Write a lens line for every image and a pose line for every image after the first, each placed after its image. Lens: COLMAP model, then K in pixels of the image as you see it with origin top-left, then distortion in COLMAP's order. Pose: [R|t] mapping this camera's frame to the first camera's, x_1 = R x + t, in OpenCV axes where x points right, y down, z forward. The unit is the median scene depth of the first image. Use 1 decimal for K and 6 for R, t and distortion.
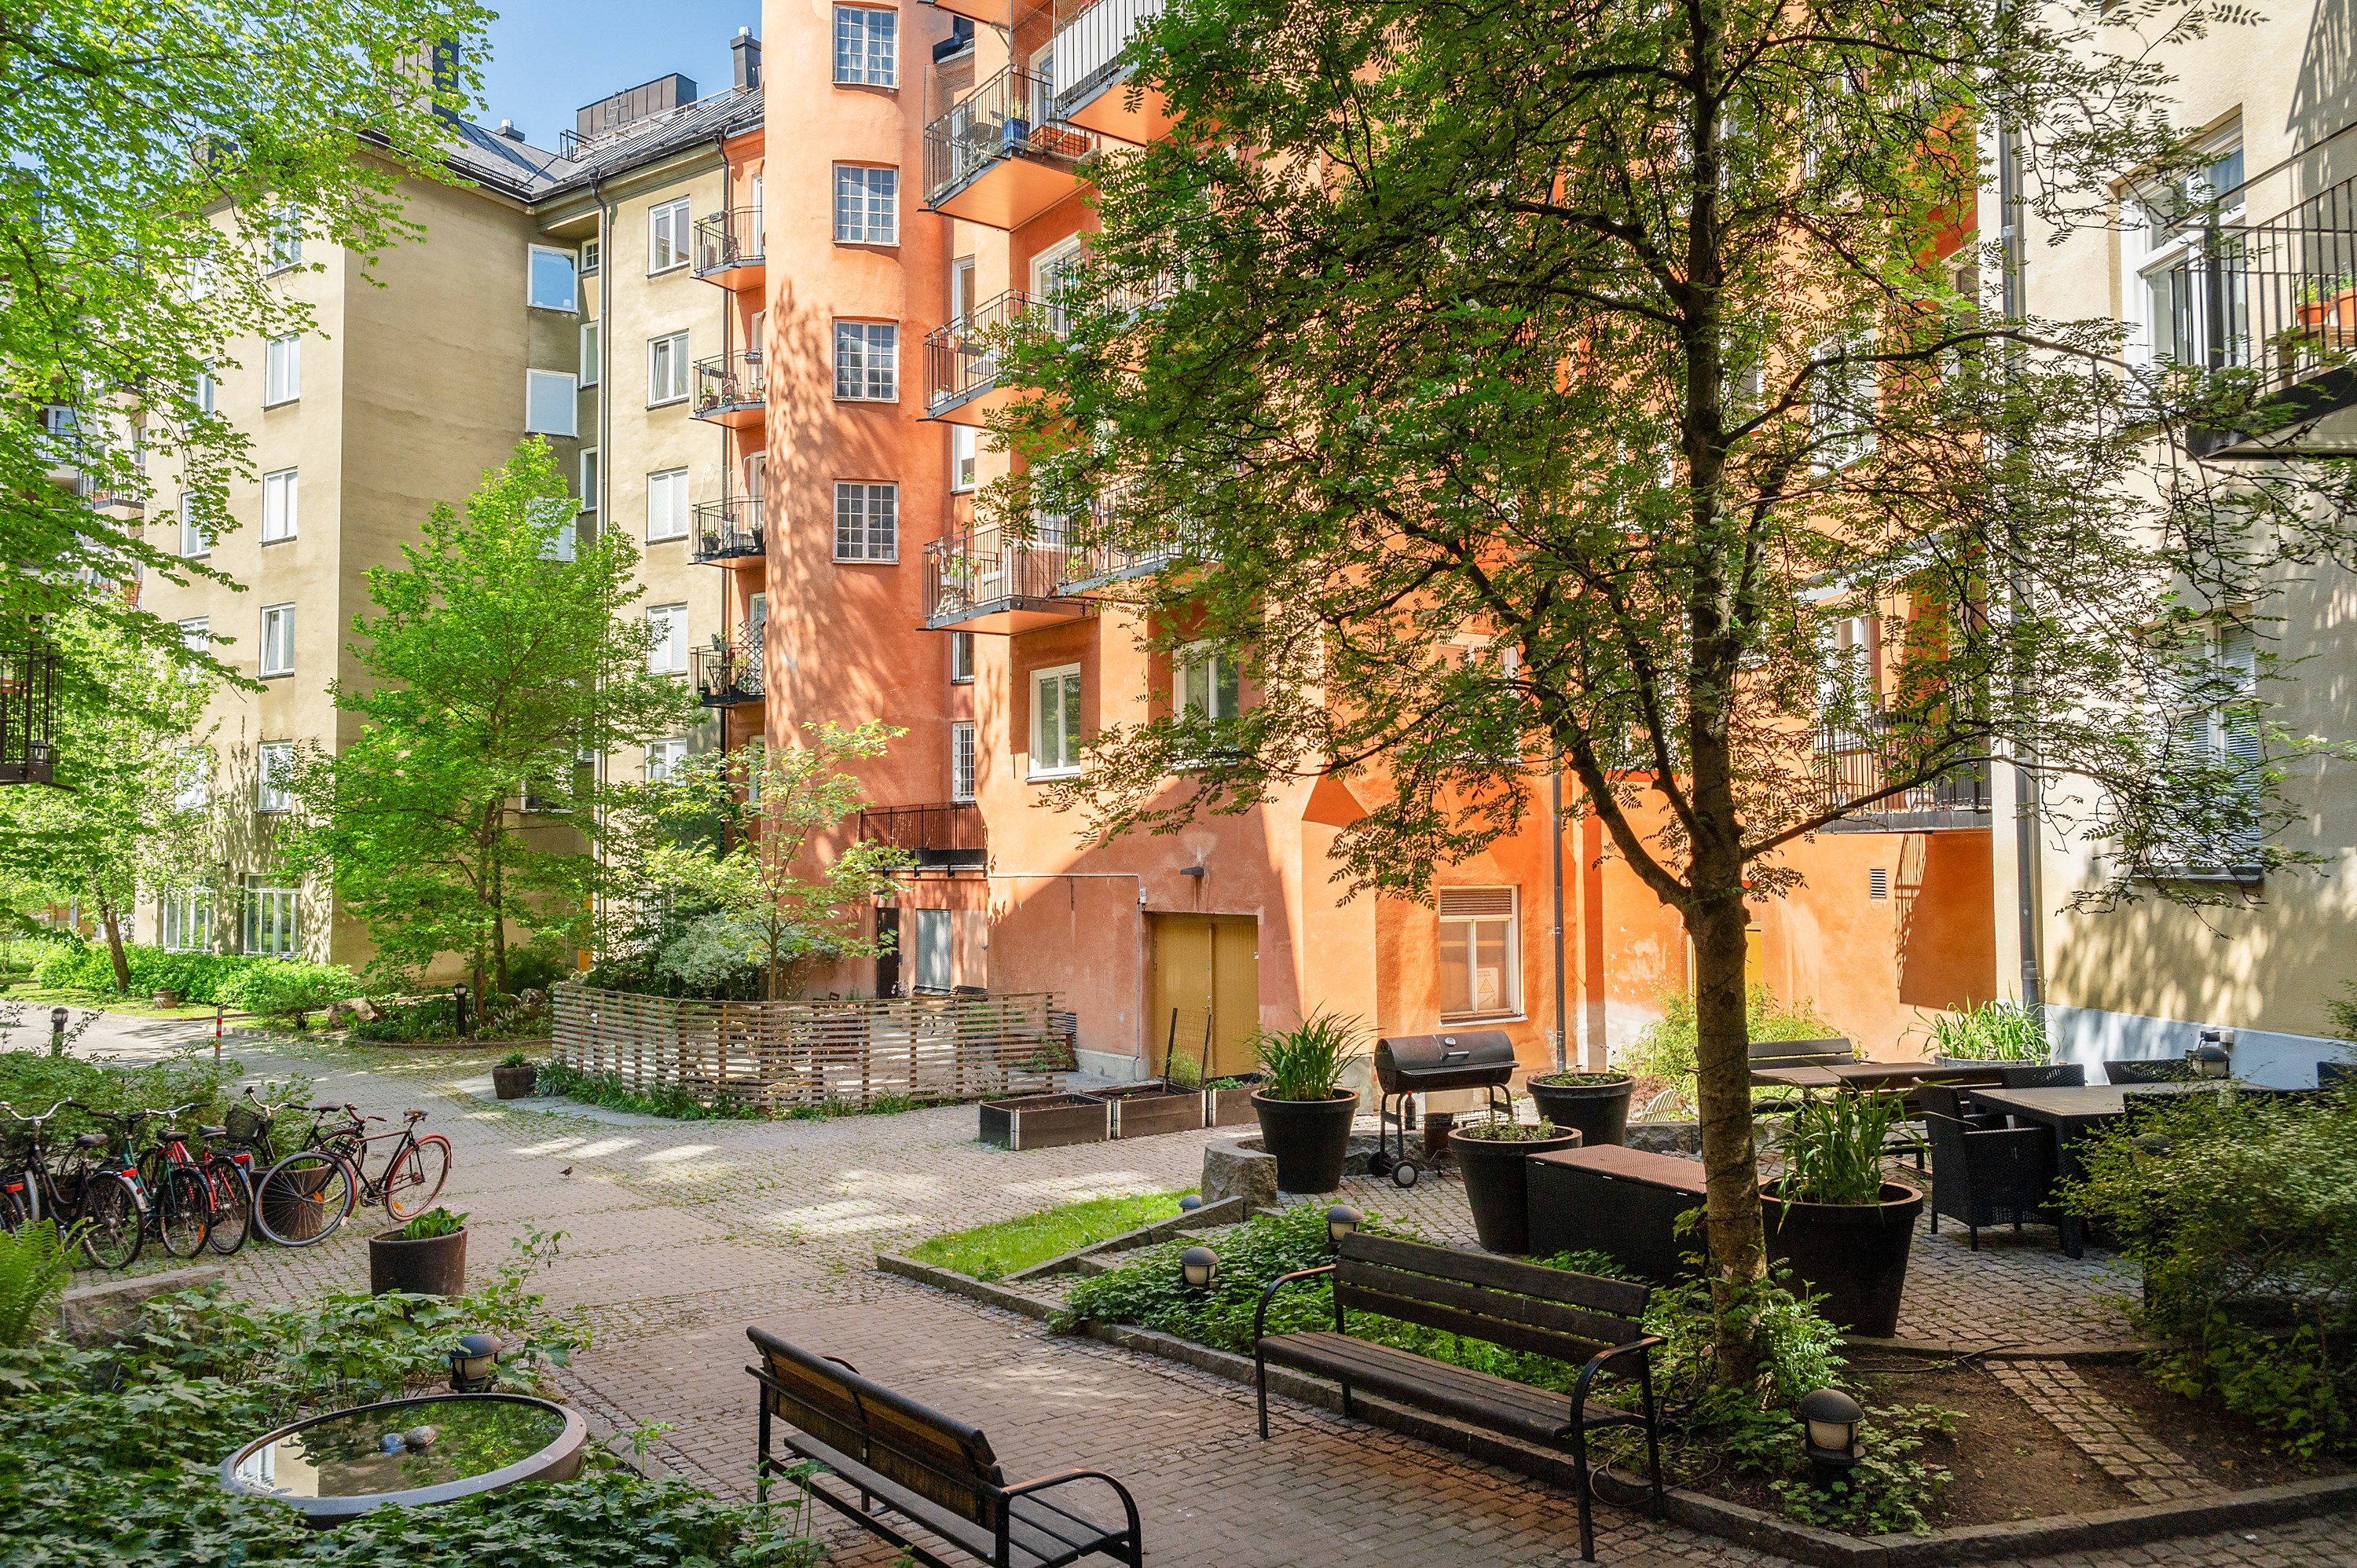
lens RADIAL K [[1726.0, 0, 1213.4], [0, 1726.0, 788.0], [0, 0, 1]] dist [0.028245, -0.002829]
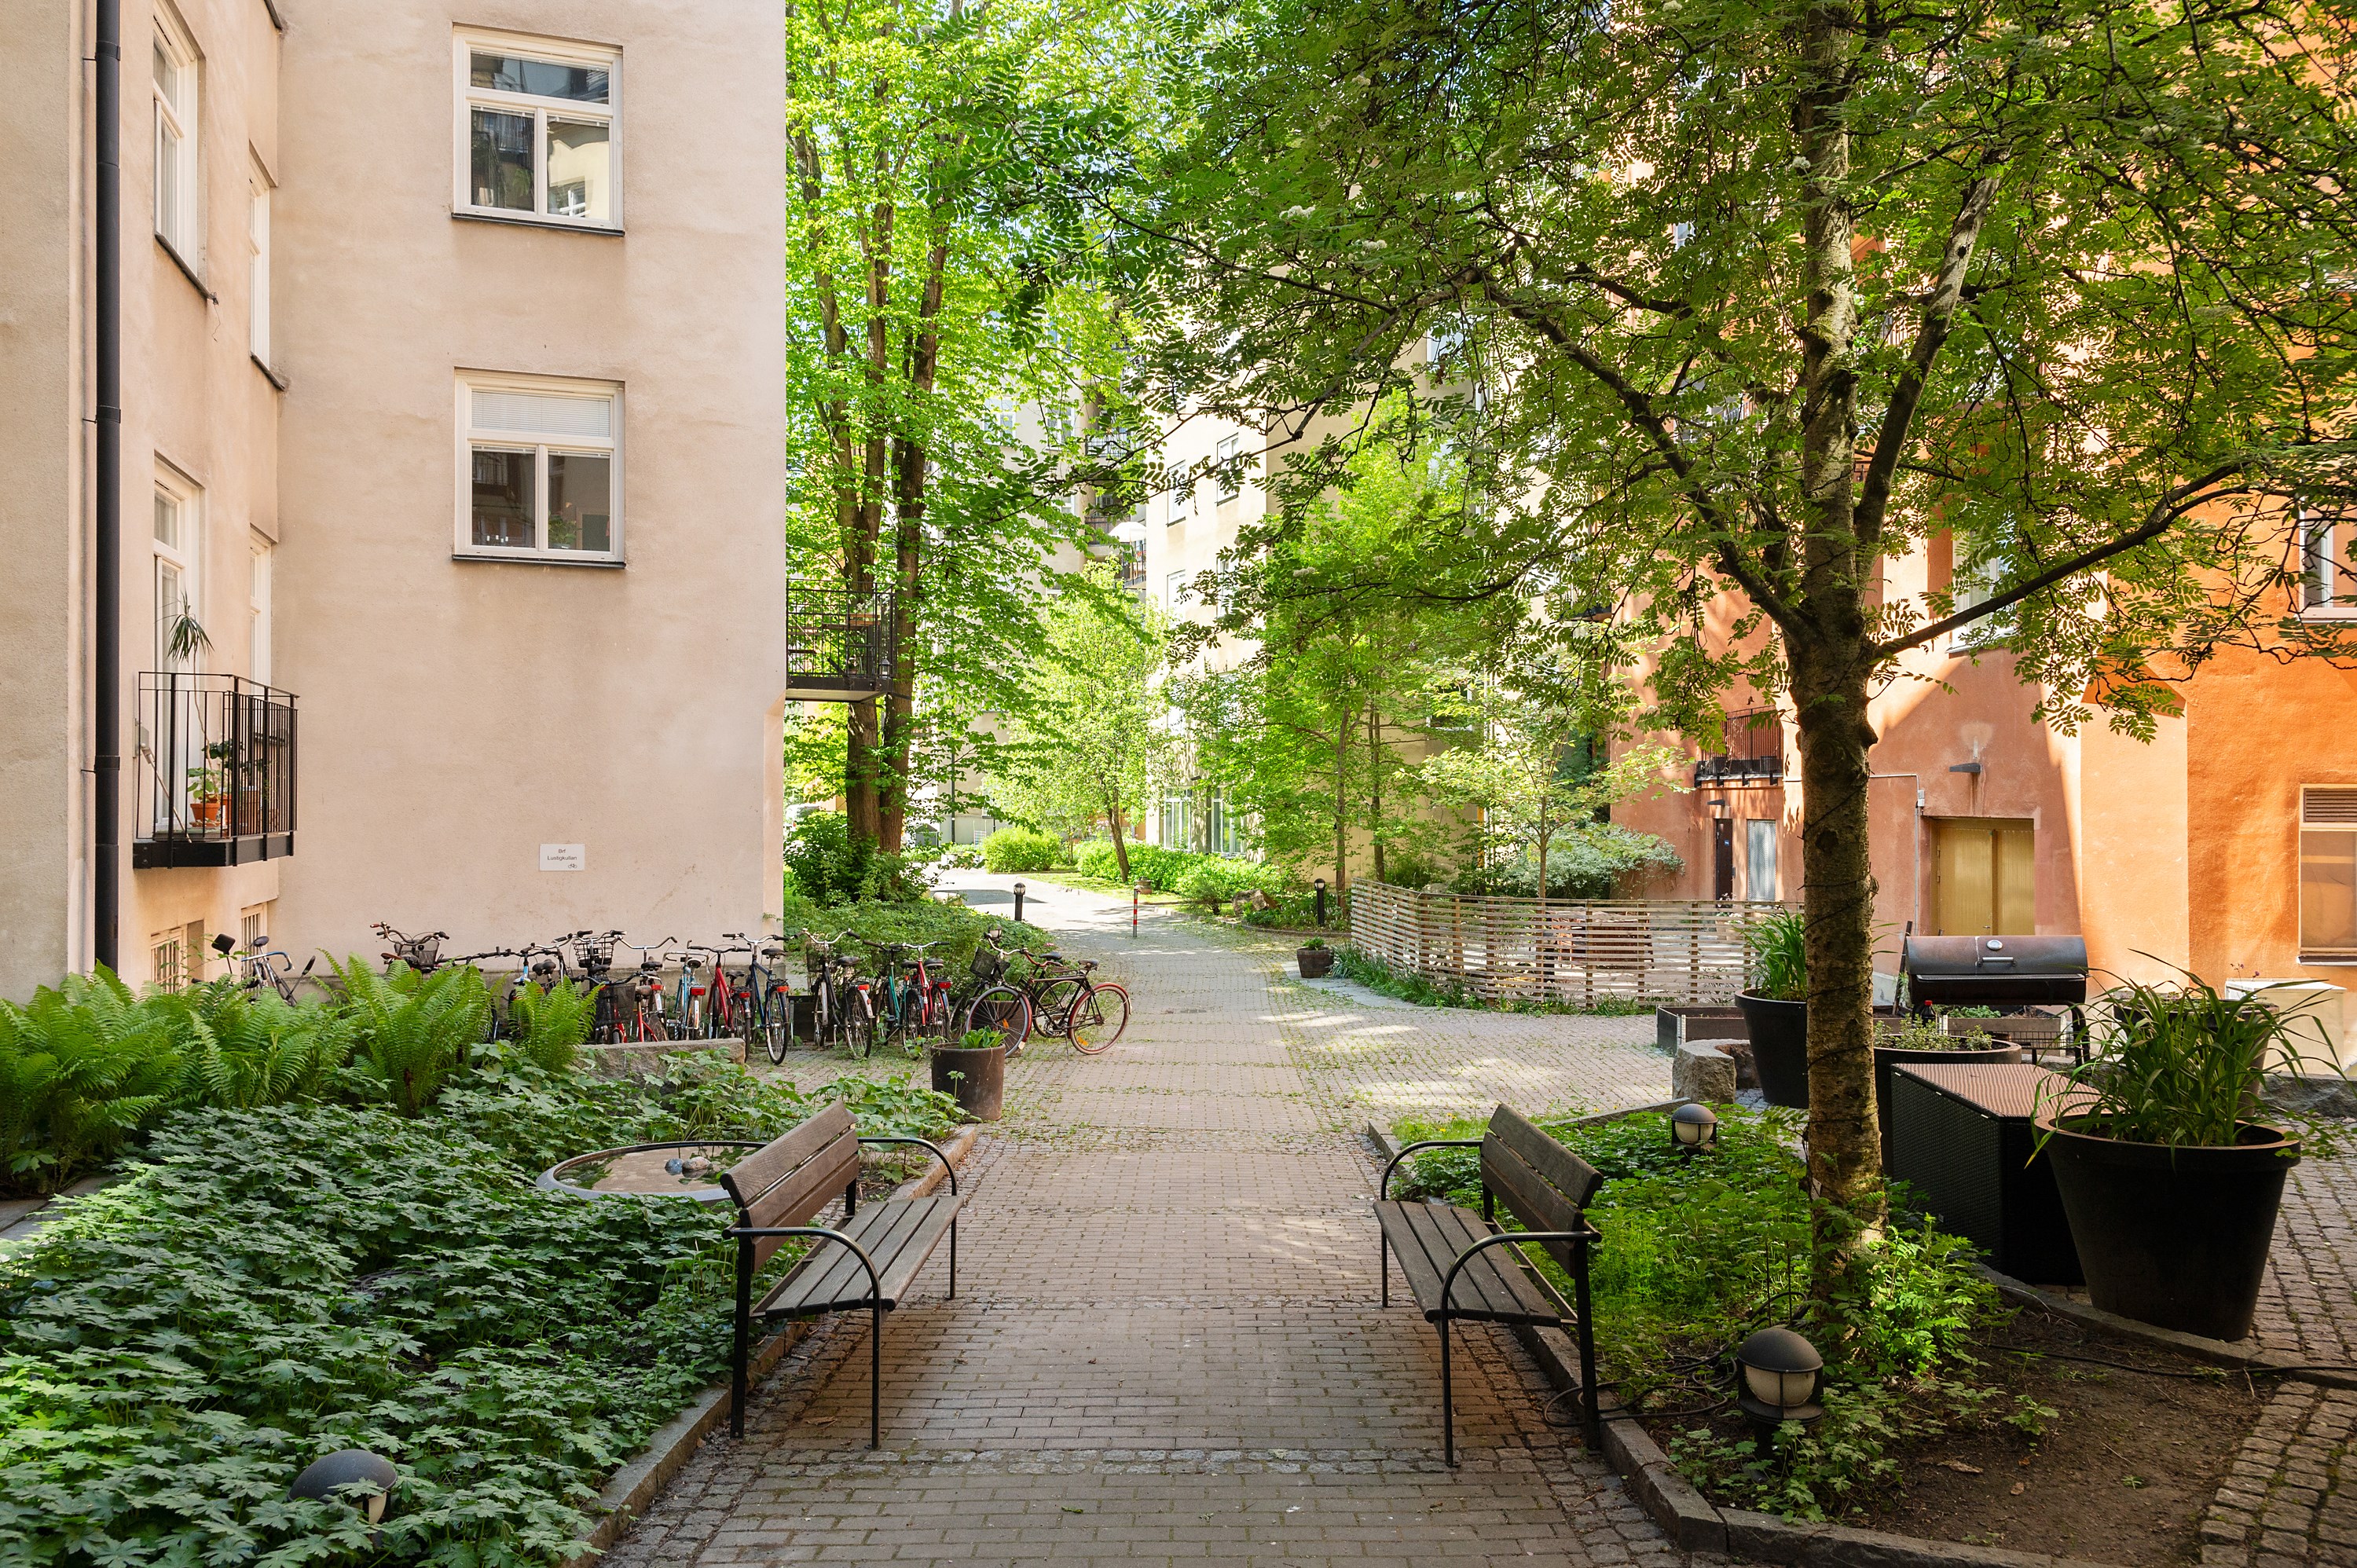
lens RADIAL K [[1726.0, 0, 1213.4], [0, 1726.0, 788.0], [0, 0, 1]] dist [0.028245, -0.002829]
pose [[0.799298, -0.003059, -0.600927, 0.209696], [0.022934, 0.999414, 0.025416, 0.027644], [0.600497, -0.034097, 0.798900, 0.081818]]
